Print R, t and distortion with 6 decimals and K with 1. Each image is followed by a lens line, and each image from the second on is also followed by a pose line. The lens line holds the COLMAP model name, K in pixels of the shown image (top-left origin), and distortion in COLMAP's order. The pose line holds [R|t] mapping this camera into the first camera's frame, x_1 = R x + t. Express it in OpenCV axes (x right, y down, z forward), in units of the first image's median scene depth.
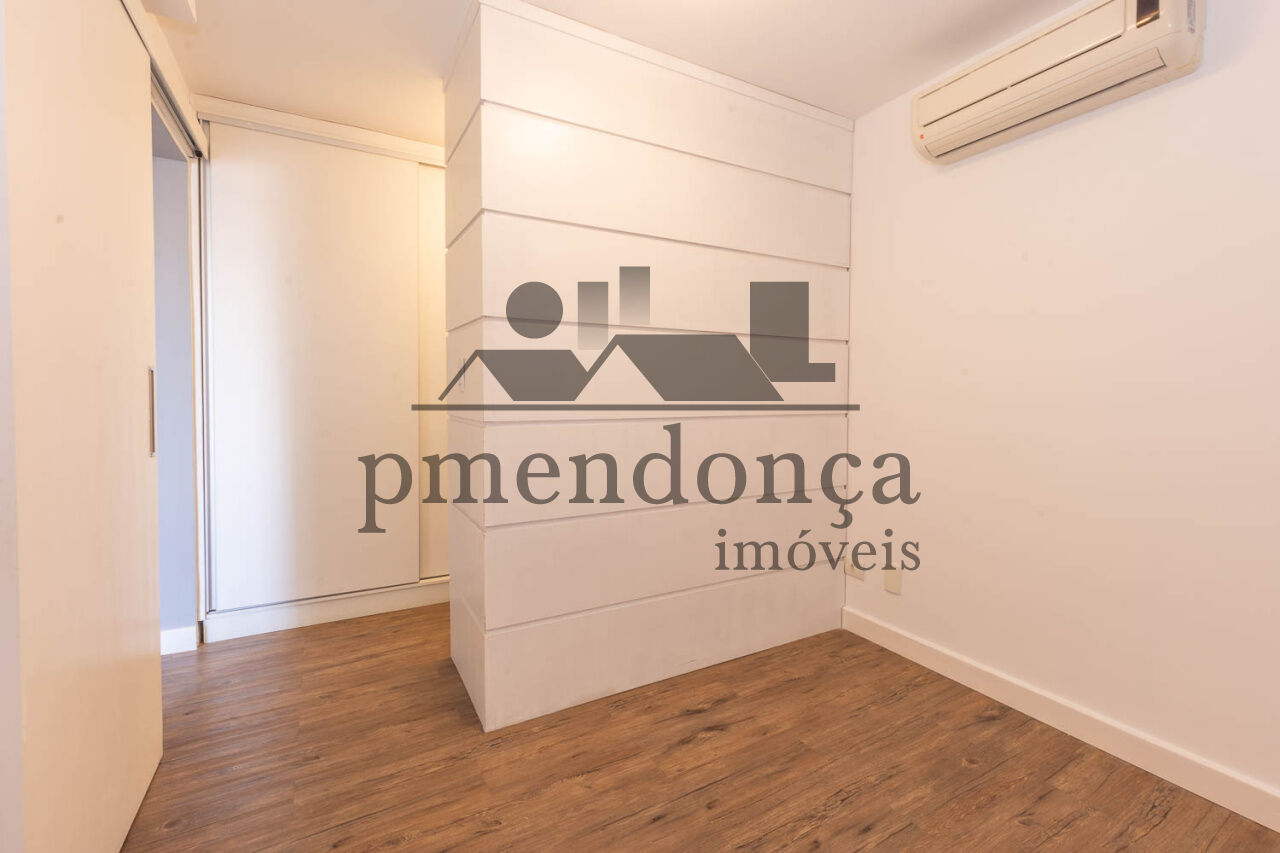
lens RADIAL K [[576.4, 0, 649.2], [0, 576.4, 398.4], [0, 0, 1]] dist [0.000827, 0.000335]
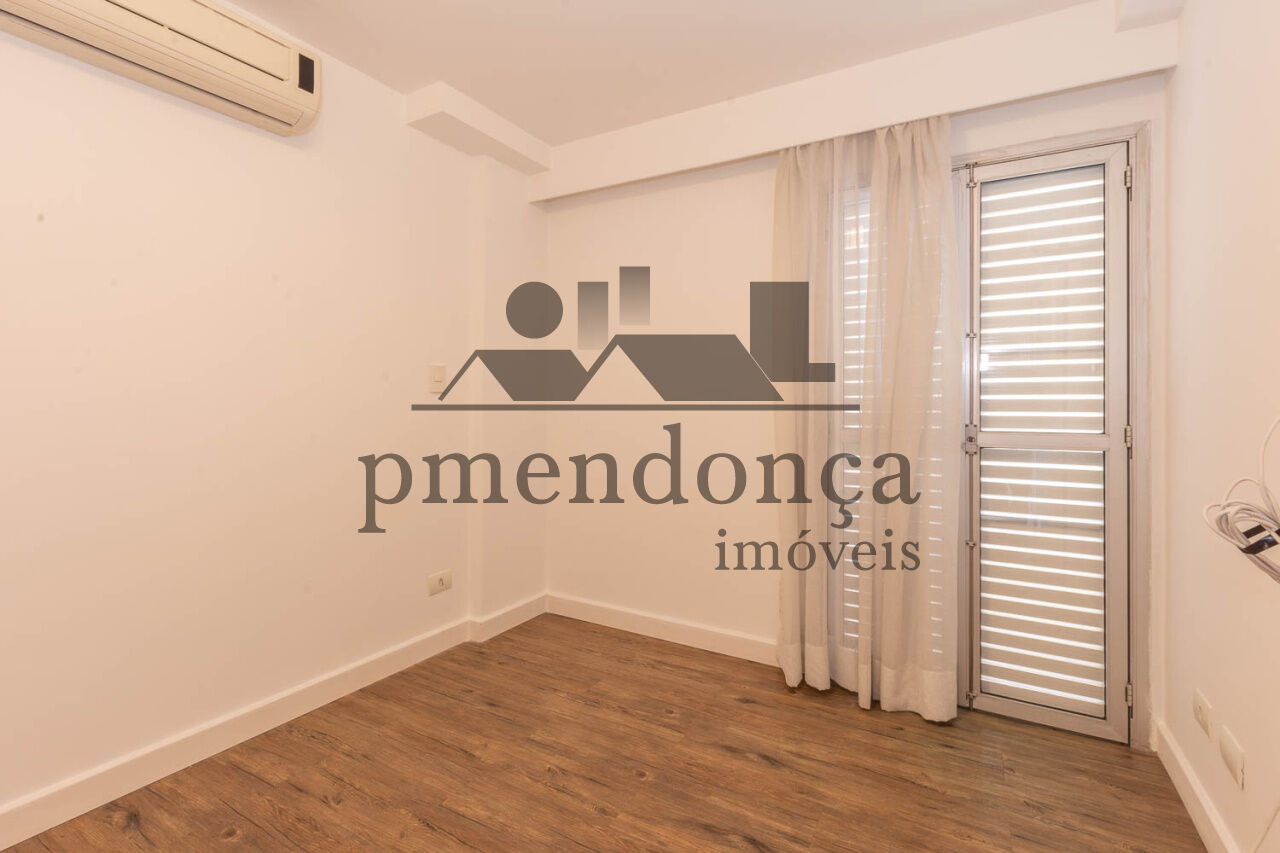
lens RADIAL K [[576.4, 0, 649.2], [0, 576.4, 398.4], [0, 0, 1]] dist [0.000827, 0.000335]
pose [[-0.513356, 0.001059, 0.858175, -0.482647], [-0.000045, 0.999999, -0.001261, -0.006500], [-0.858176, -0.000685, -0.513356, 0.912584]]
